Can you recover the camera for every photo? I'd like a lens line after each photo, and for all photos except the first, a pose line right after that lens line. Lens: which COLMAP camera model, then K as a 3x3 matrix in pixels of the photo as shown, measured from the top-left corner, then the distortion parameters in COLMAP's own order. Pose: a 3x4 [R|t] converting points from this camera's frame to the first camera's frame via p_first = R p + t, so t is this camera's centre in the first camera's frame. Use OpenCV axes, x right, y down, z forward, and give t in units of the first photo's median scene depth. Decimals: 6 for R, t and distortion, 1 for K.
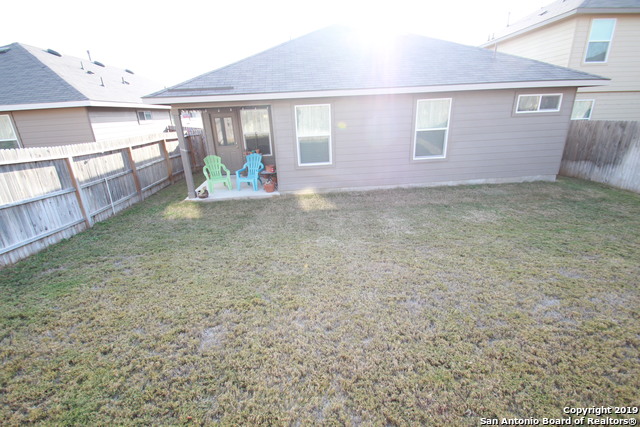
lens RADIAL K [[297.7, 0, 317.9], [0, 297.7, 225.3], [0, 0, 1]] dist [0.002097, -0.000181]
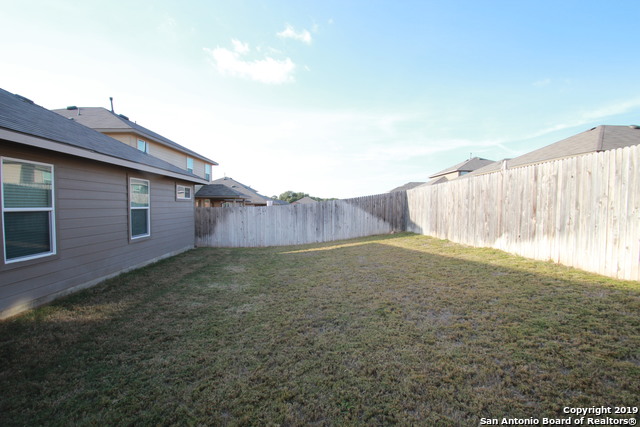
lens RADIAL K [[297.7, 0, 317.9], [0, 297.7, 225.3], [0, 0, 1]] dist [0.002097, -0.000181]
pose [[0.015590, -0.021731, 0.999642, -0.582118], [0.341580, 0.939731, 0.015102, -0.081463], [-0.939724, 0.341222, 0.022073, 0.437281]]
